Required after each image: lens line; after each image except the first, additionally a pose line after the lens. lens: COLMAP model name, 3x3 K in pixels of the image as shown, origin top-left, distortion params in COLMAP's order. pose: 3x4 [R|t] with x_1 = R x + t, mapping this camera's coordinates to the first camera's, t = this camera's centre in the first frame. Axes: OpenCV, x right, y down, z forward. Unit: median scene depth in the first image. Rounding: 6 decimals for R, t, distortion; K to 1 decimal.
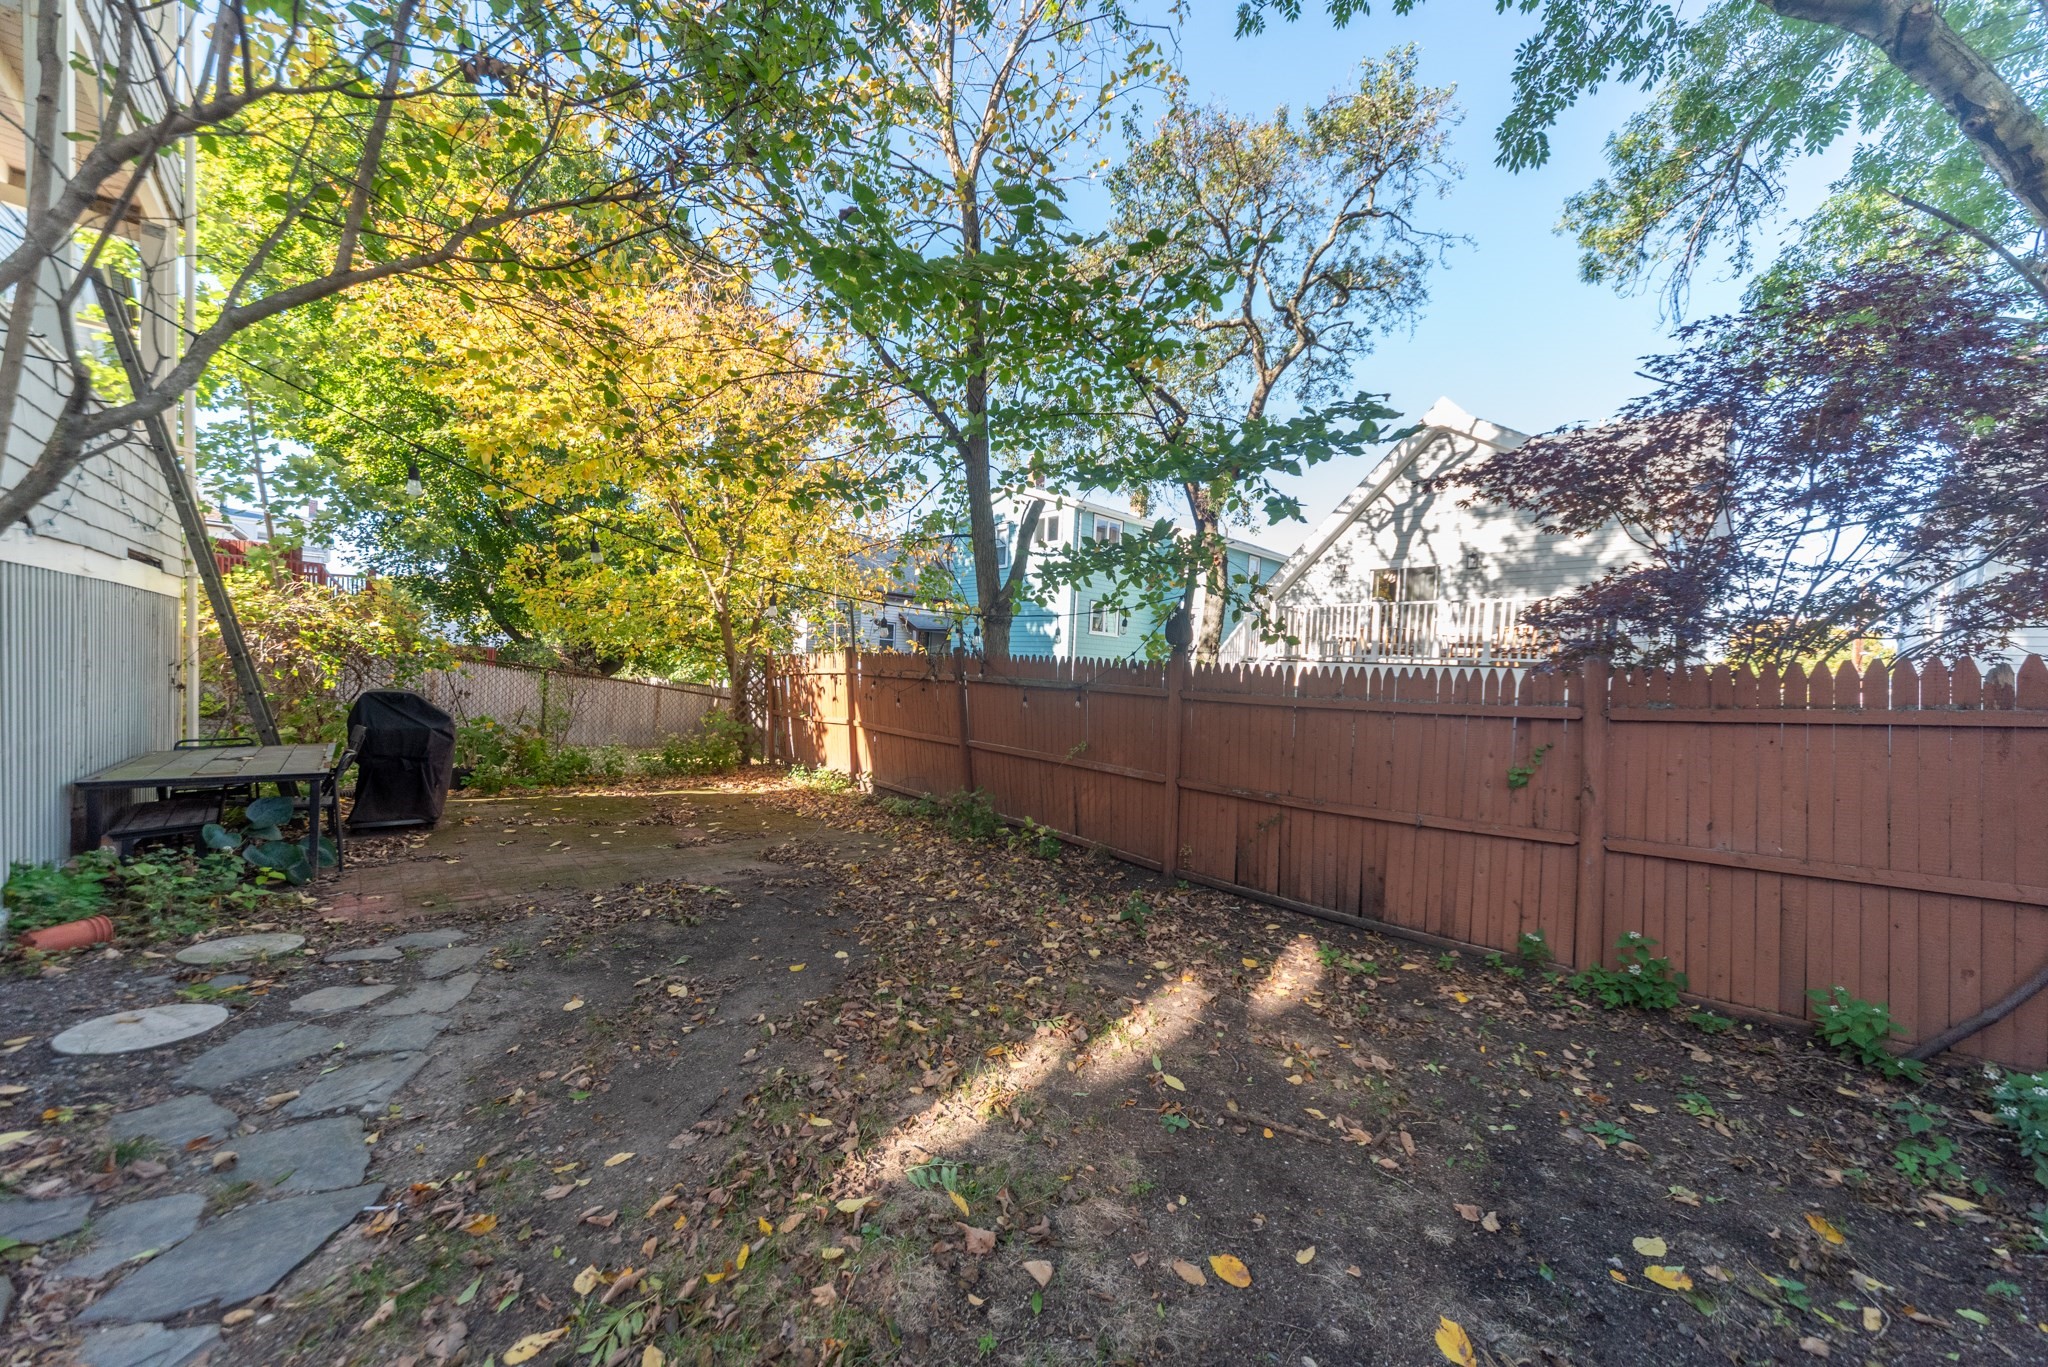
lens RADIAL K [[685.2, 0, 1024.0], [0, 685.2, 683.5], [0, 0, 1]] dist [0.010006, 0.000048]
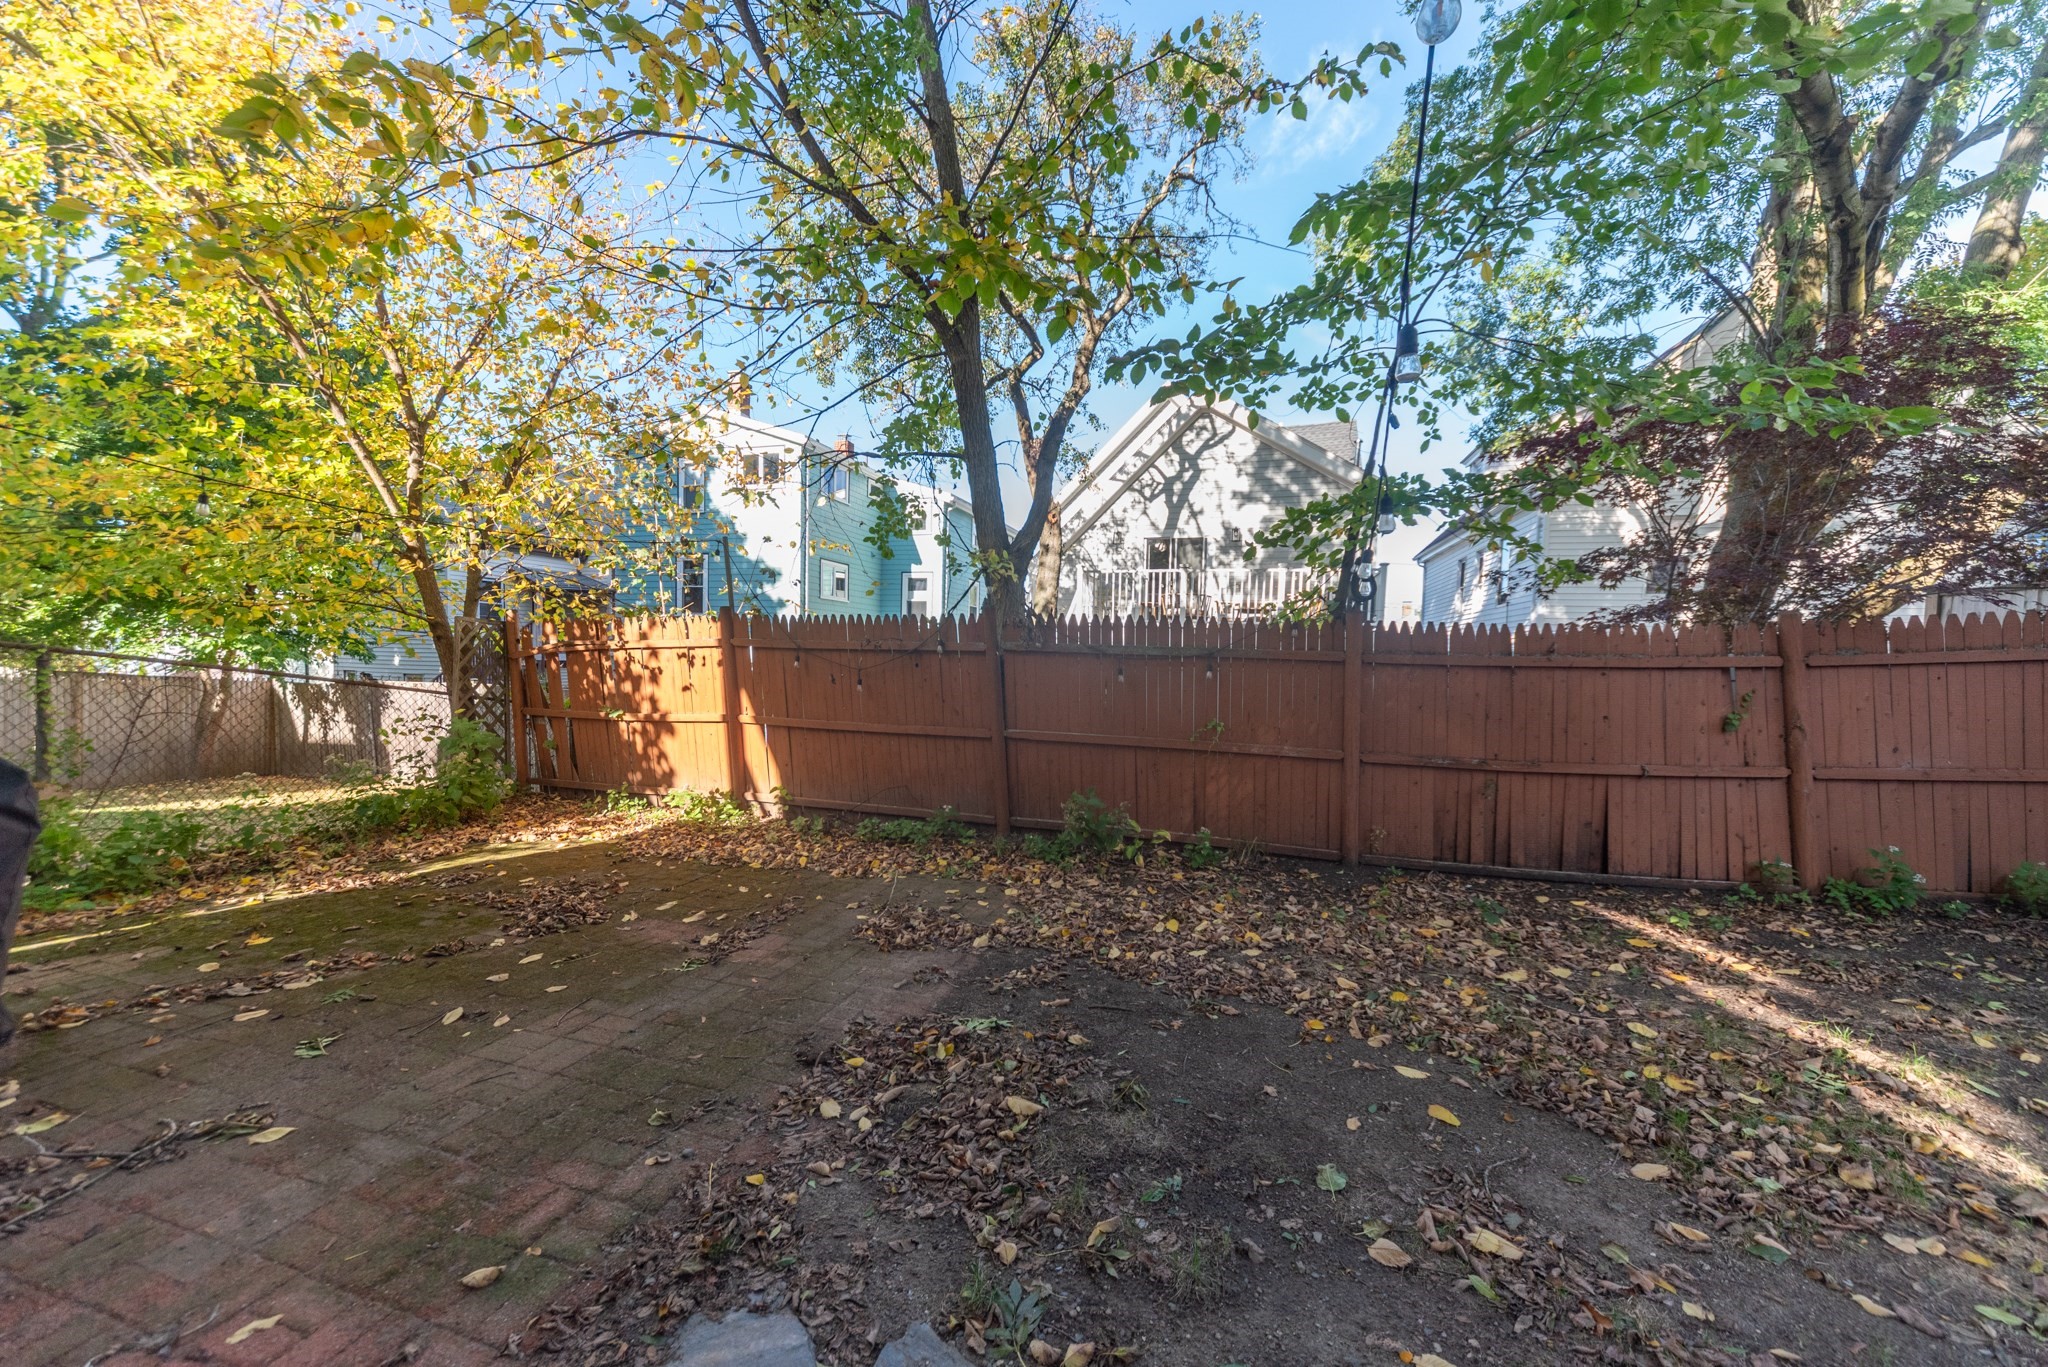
lens RADIAL K [[725.0, 0, 1024.0], [0, 725.0, 683.5], [0, 0, 1]] dist [0.008187, -0.000057]
pose [[0.863666, -0.043664, 0.502170, -0.348911], [0.024117, 0.998680, 0.045358, -0.002200], [-0.503487, -0.027063, 0.863579, 0.234448]]
